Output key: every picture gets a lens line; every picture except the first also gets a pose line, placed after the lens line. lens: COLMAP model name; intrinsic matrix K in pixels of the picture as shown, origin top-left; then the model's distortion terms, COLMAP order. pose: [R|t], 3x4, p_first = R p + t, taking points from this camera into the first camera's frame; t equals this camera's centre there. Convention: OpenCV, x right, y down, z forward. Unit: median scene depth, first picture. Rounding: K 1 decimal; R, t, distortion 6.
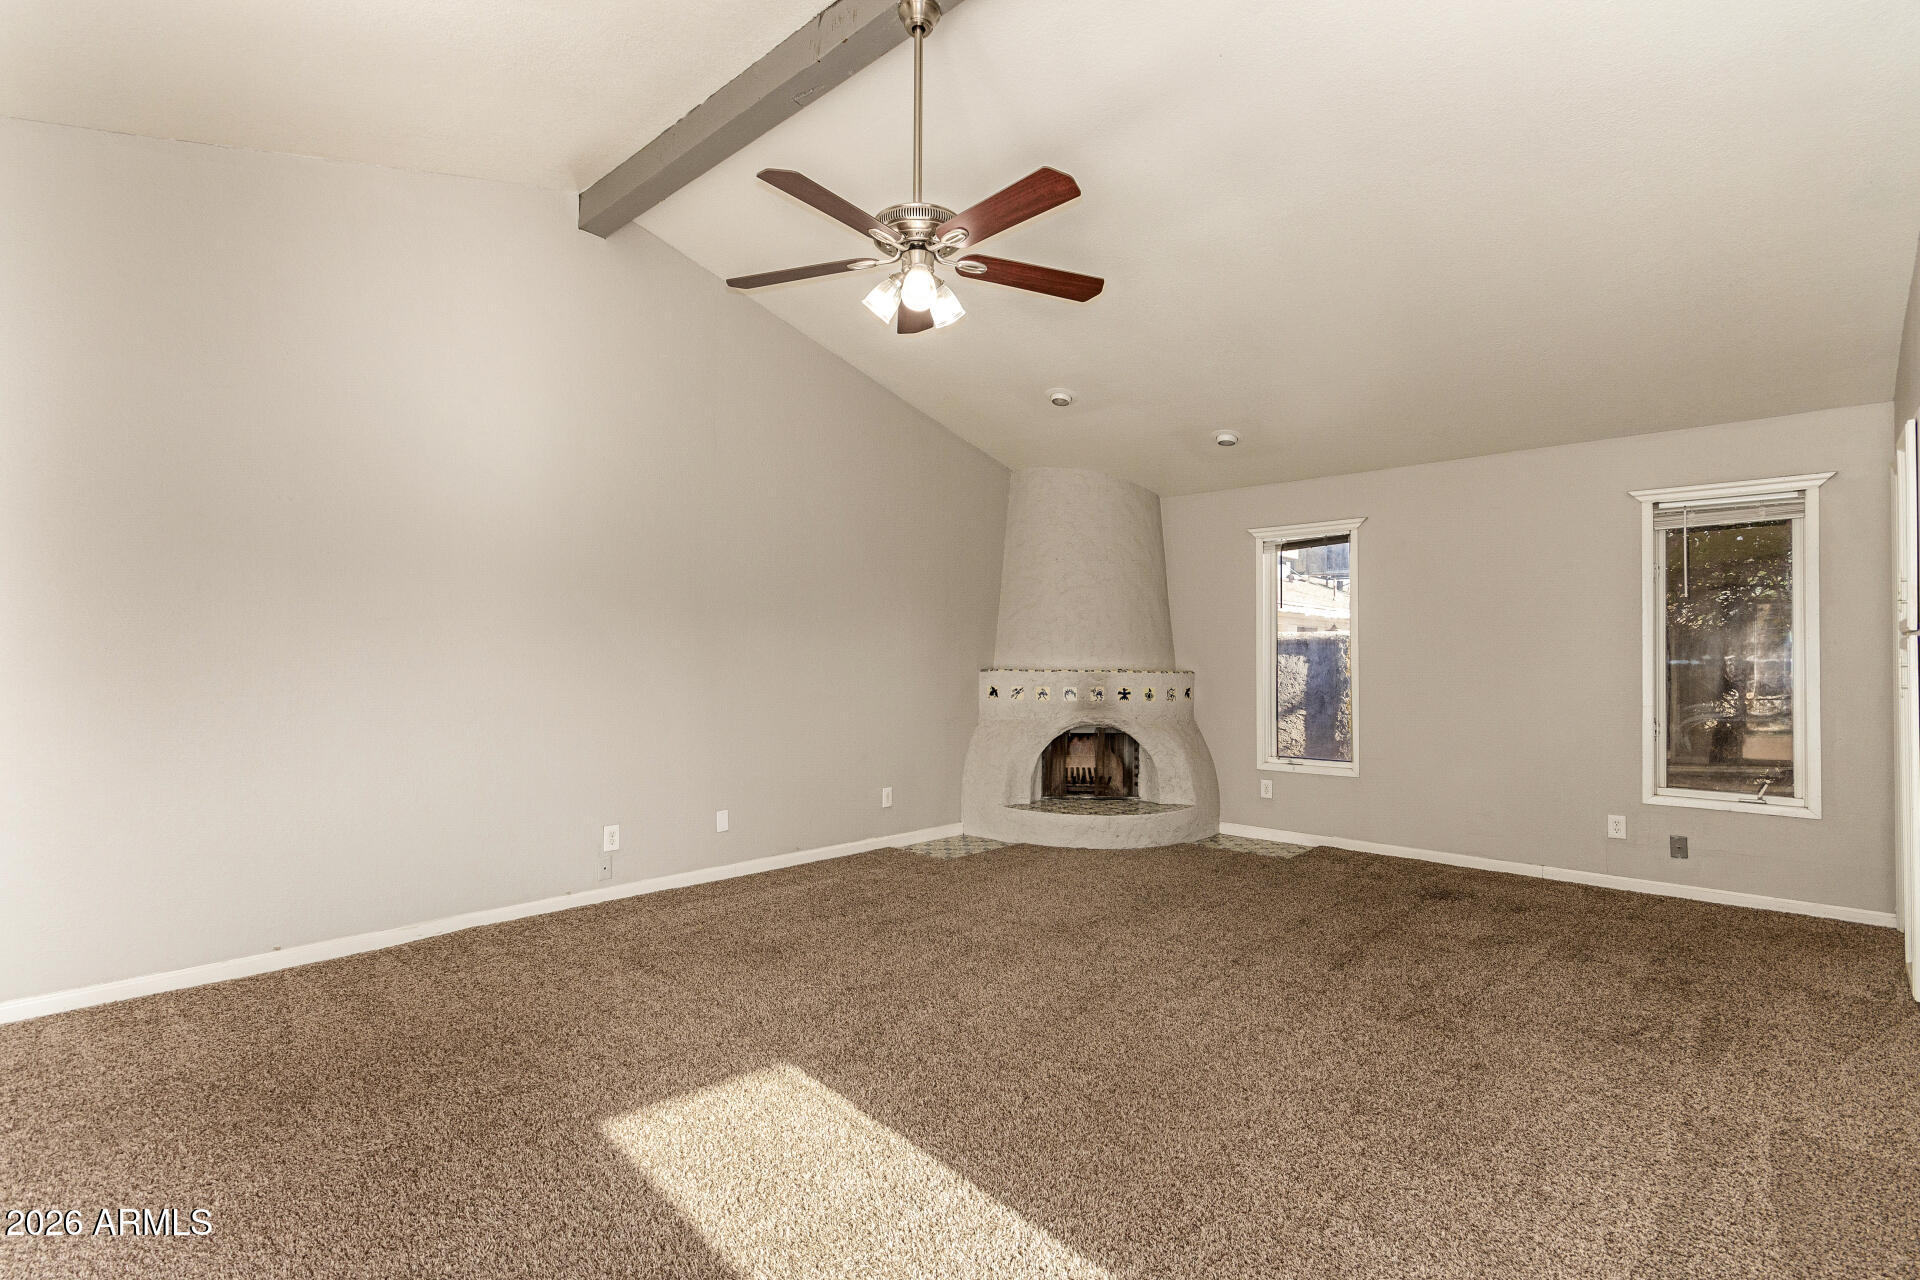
lens RADIAL K [[882.8, 0, 960.0], [0, 882.8, 640.0], [0, 0, 1]] dist [0.003196, 0.000408]
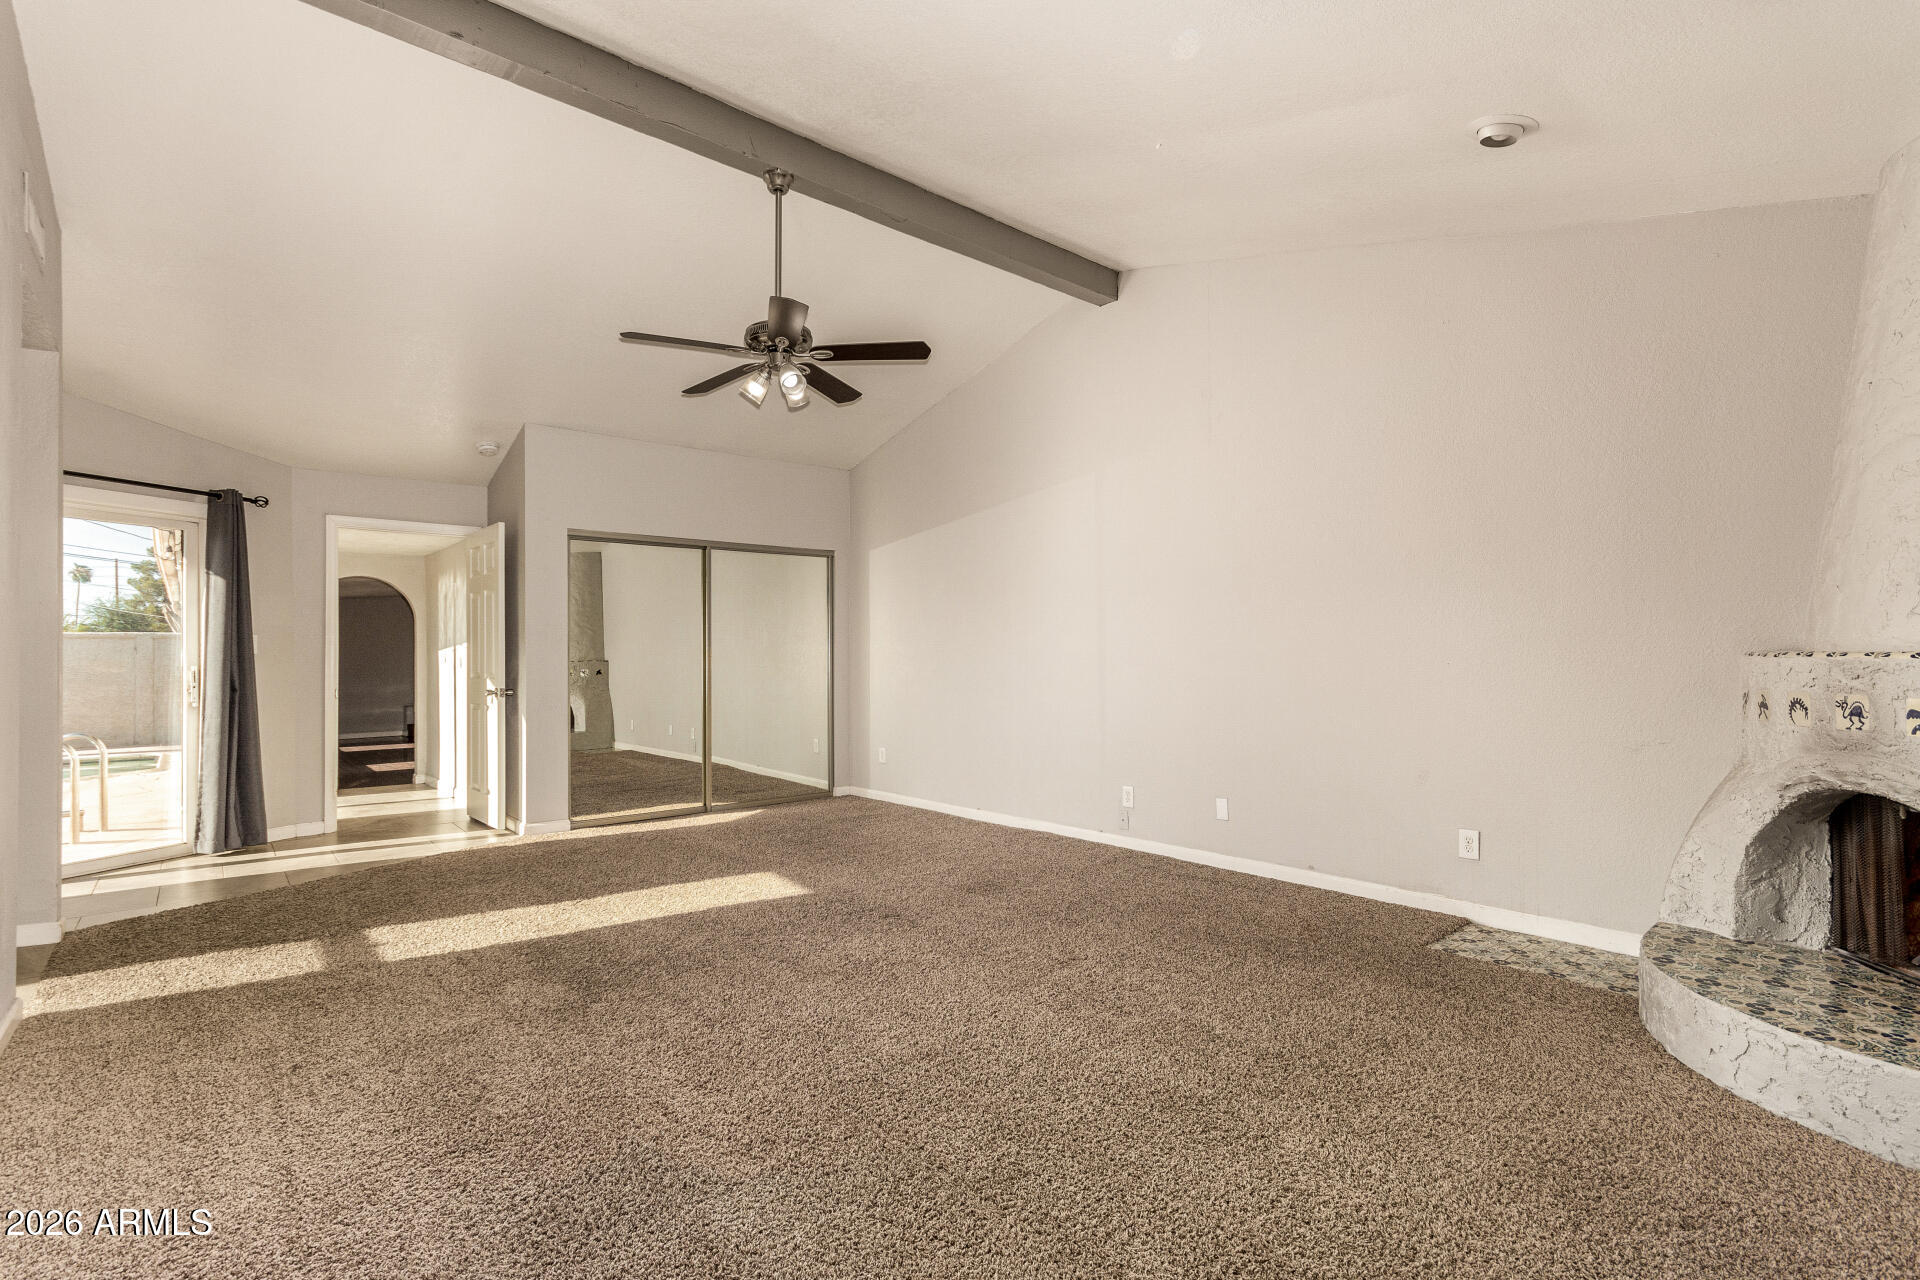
lens RADIAL K [[882.8, 0, 960.0], [0, 882.8, 640.0], [0, 0, 1]] dist [0.003196, 0.000408]
pose [[-0.133950, -0.016771, -0.990846, 0.662458], [0.048629, 0.998541, -0.023475, 0.021755], [0.989794, -0.051329, -0.132939, 0.746580]]
